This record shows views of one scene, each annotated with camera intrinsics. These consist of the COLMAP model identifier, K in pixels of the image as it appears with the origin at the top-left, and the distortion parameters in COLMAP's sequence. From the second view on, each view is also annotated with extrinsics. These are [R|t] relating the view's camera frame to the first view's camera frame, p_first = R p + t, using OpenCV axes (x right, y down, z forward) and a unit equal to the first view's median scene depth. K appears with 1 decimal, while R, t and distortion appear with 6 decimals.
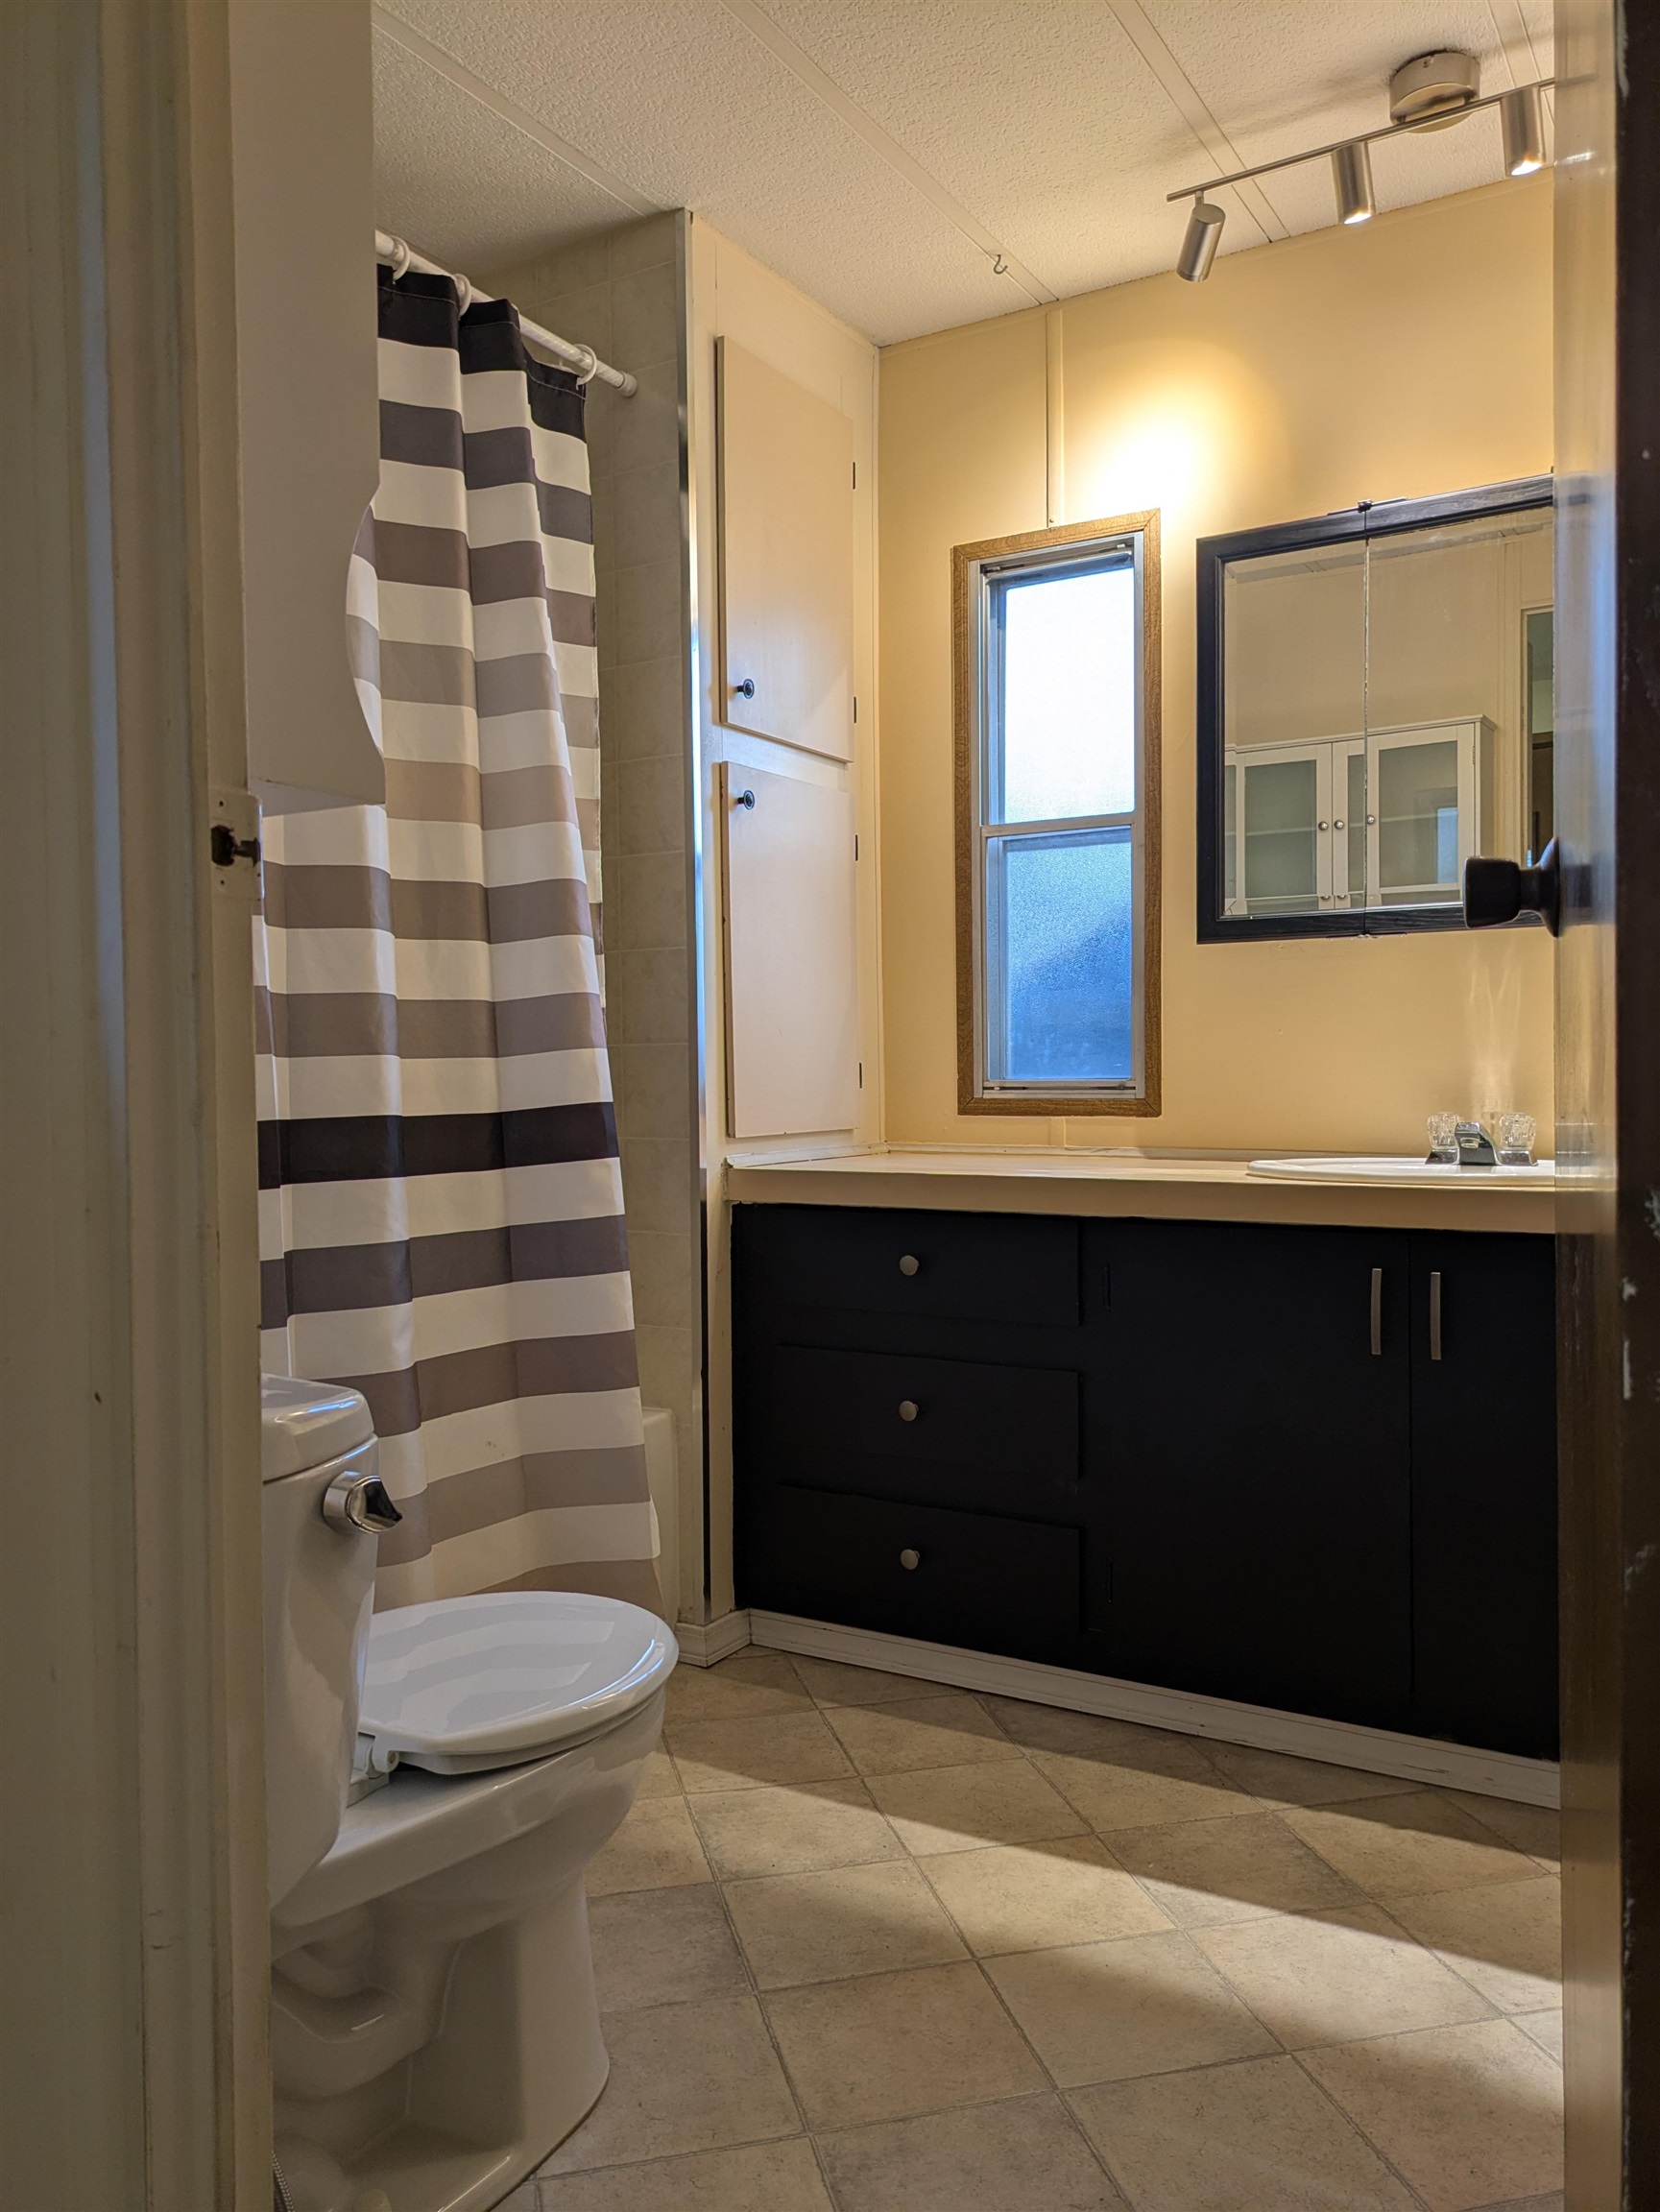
lens RADIAL K [[1635.6, 0, 836.6], [0, 1635.6, 1111.1], [0, 0, 1]] dist [0.024979, -0.026682]
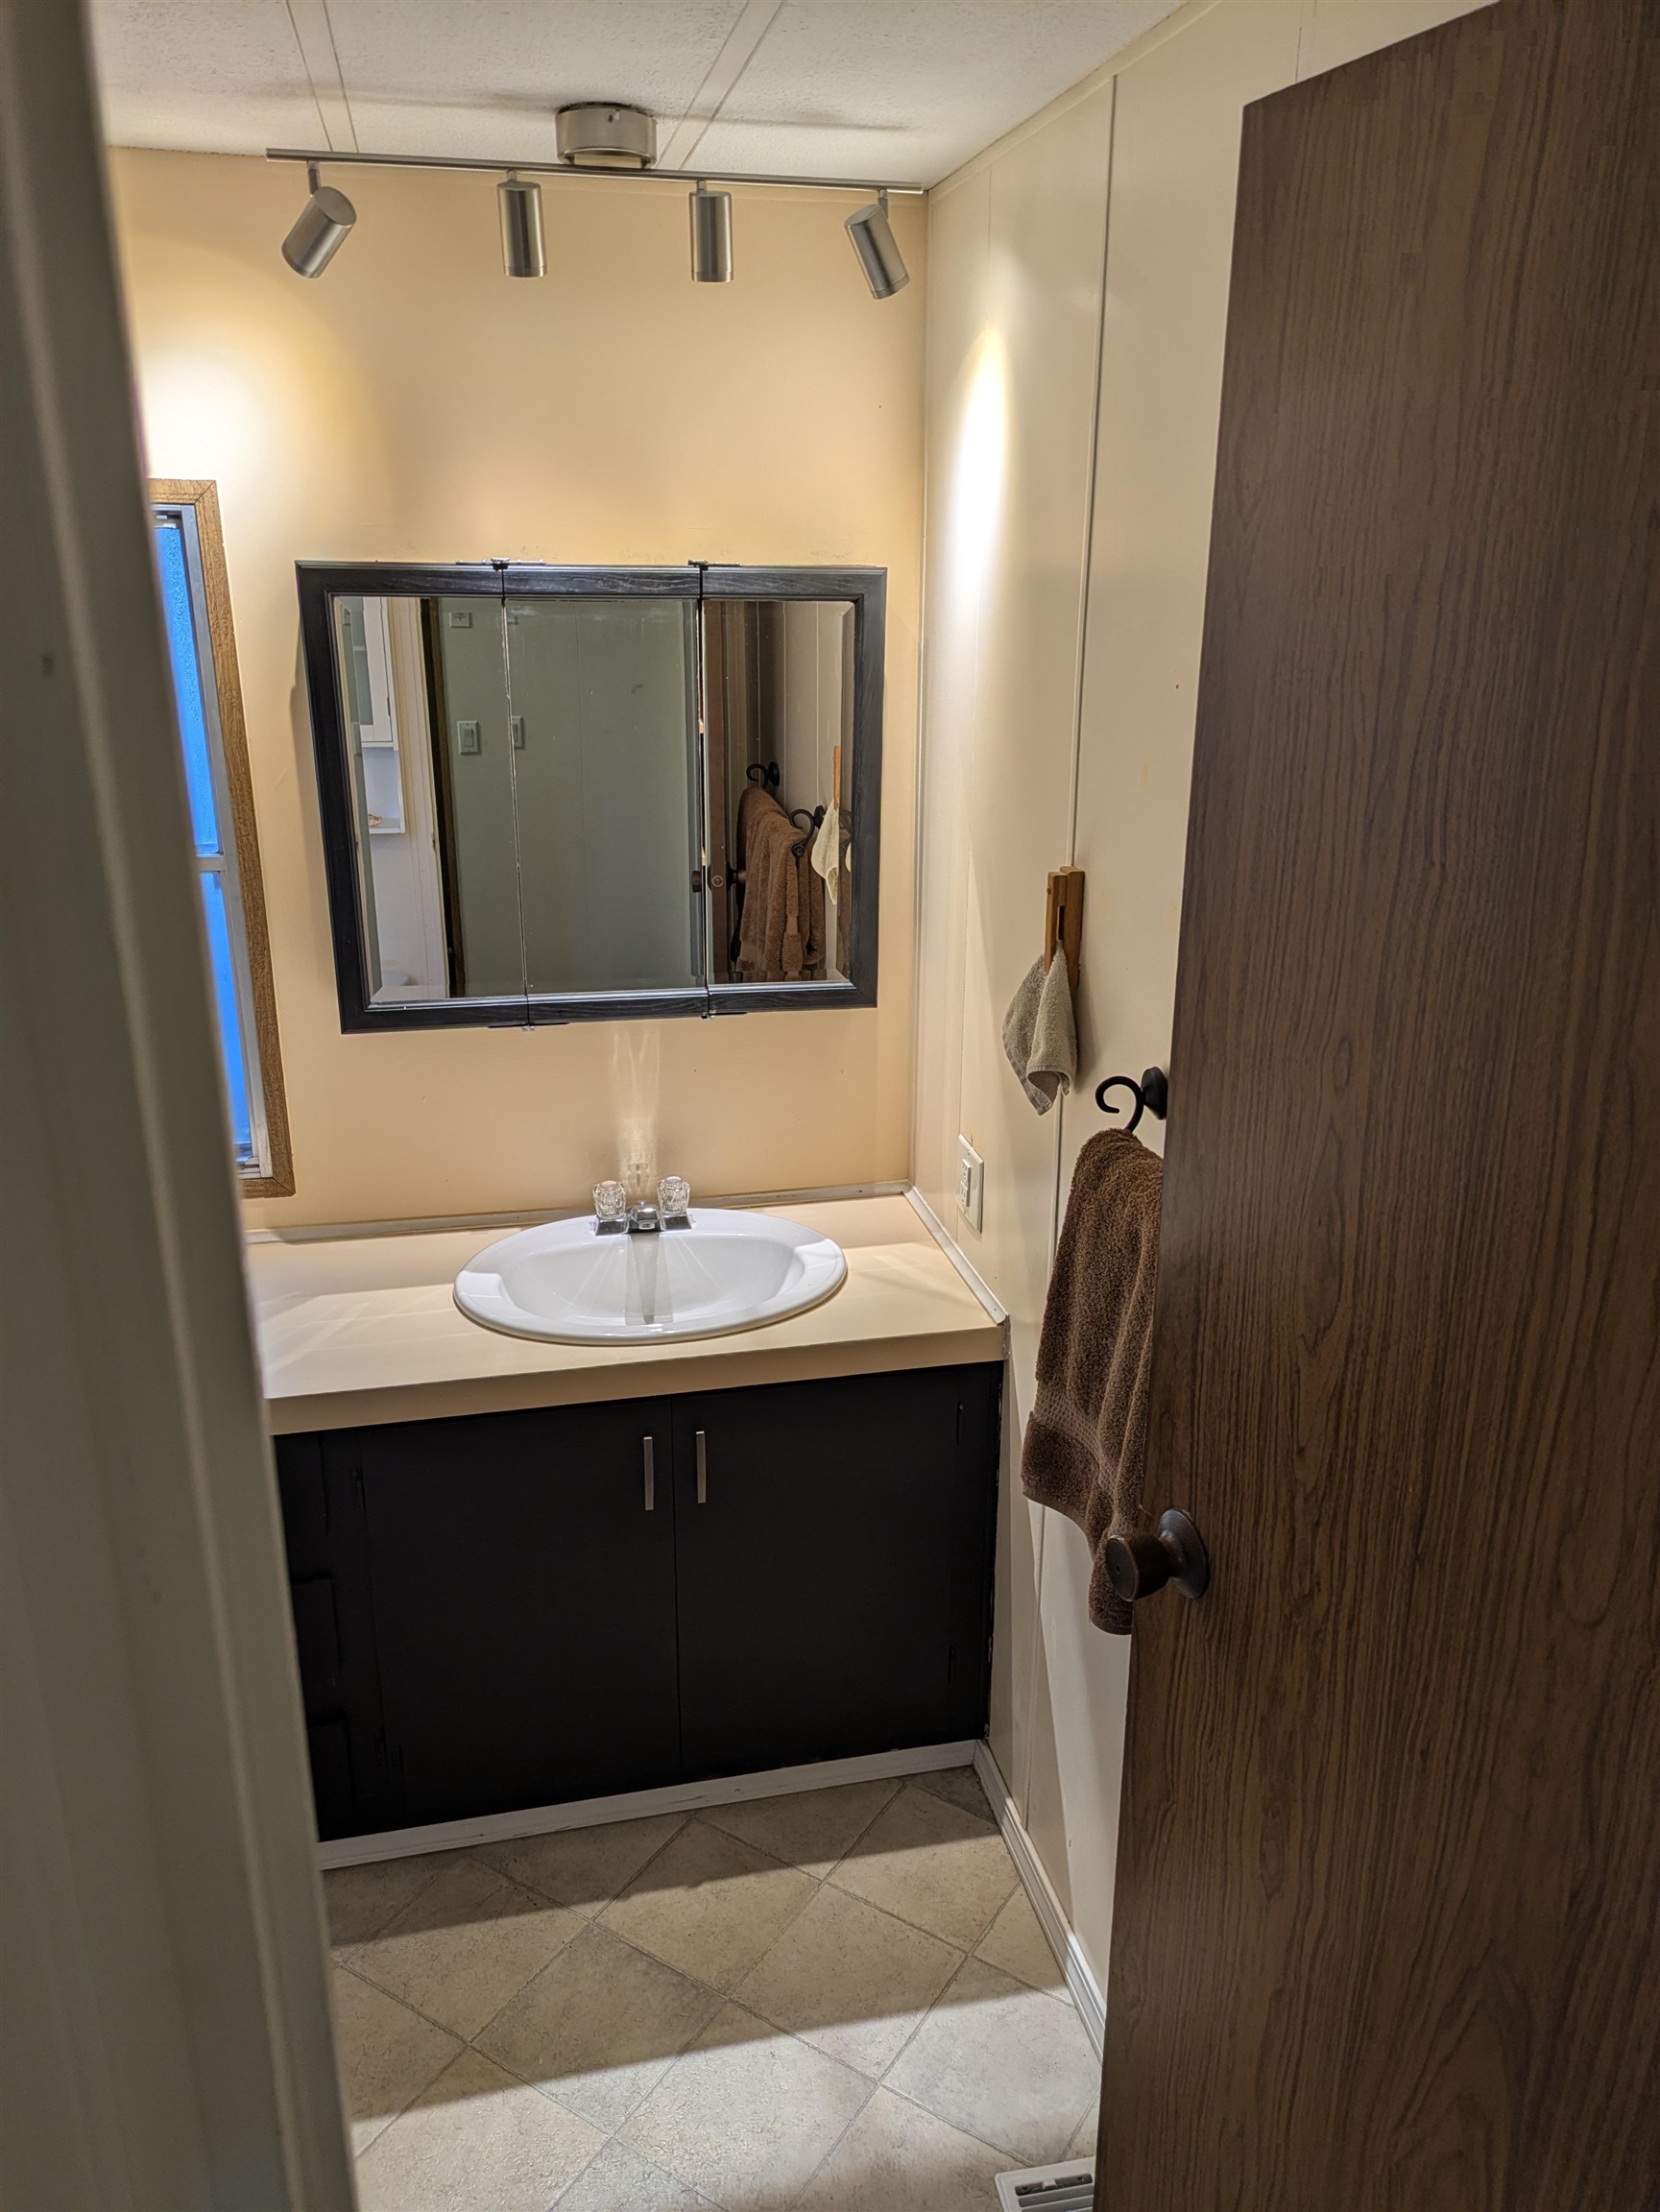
lens RADIAL K [[1635.6, 0, 829.8], [0, 1635.6, 1105.3], [0, 0, 1]] dist [0.024979, -0.026682]
pose [[0.733624, -0.202566, 0.648663, -0.212838], [0.010301, 0.957744, 0.287436, -0.394475], [-0.679478, -0.204188, 0.704711, 0.223039]]
